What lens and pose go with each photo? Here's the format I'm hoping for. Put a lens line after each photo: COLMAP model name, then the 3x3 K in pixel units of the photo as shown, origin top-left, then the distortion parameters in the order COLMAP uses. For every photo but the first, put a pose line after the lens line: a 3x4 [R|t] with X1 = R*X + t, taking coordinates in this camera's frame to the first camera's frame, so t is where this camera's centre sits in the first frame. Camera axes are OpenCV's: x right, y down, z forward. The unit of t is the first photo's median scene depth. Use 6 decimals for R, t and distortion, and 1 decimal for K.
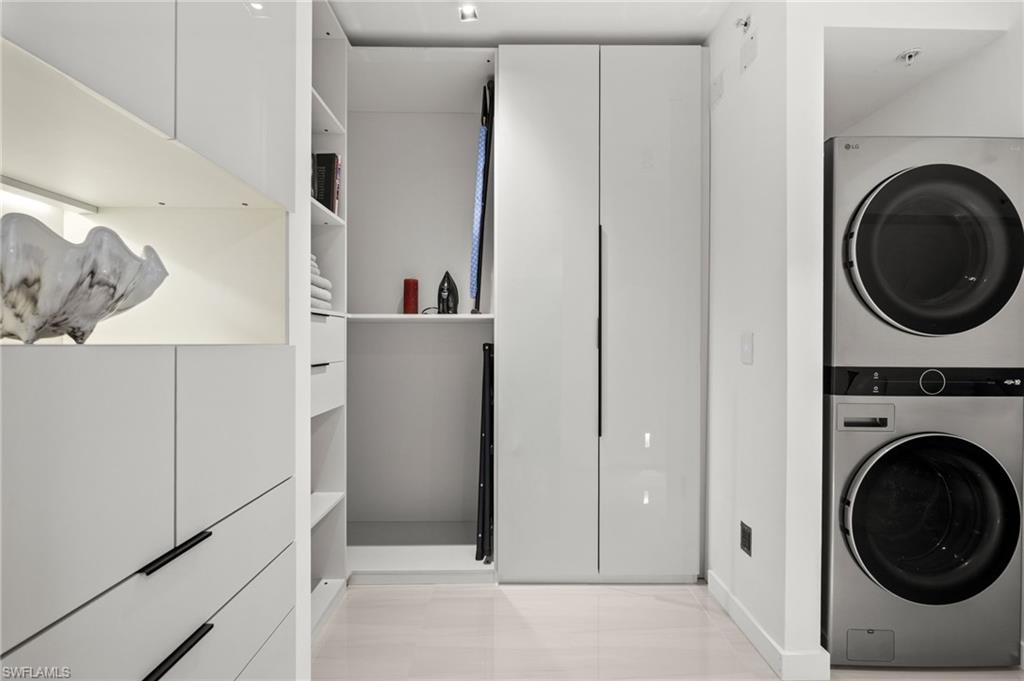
lens RADIAL K [[408.9, 0, 511.3], [0, 408.9, 343.1], [0, 0, 1]] dist [0.000460, 0.000056]
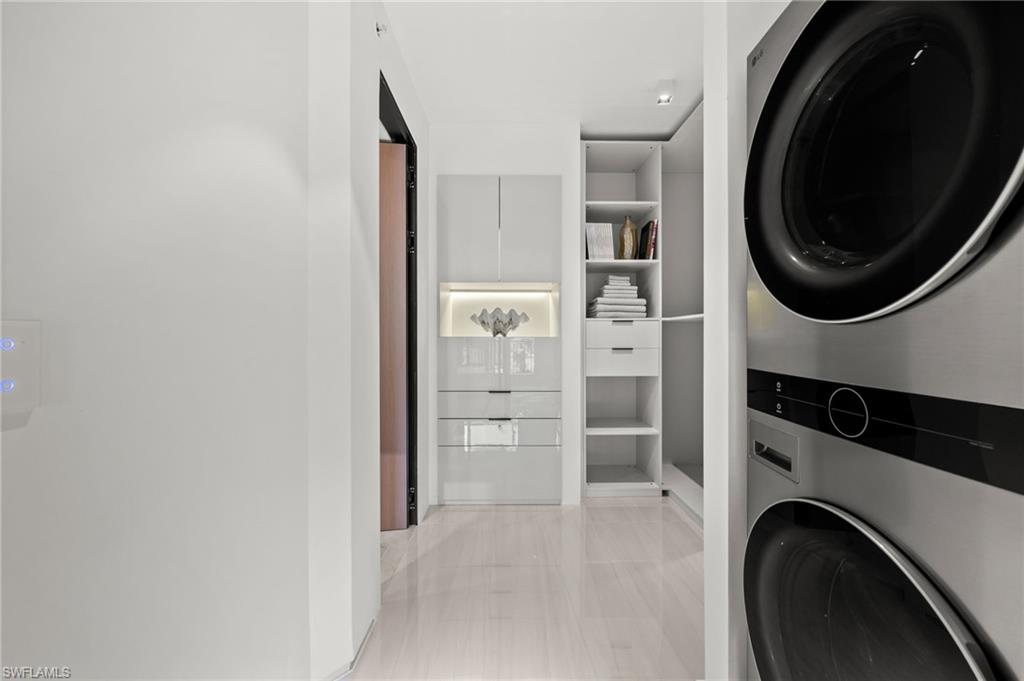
lens RADIAL K [[408.9, 0, 512.6], [0, 408.9, 337.6], [0, 0, 1]] dist [0.000460, 0.000056]
pose [[0.004469, 0.001628, -0.999989, 1.539375], [-0.000336, 0.999999, 0.001627, 0.000144], [0.999990, 0.000329, 0.004469, 0.575526]]
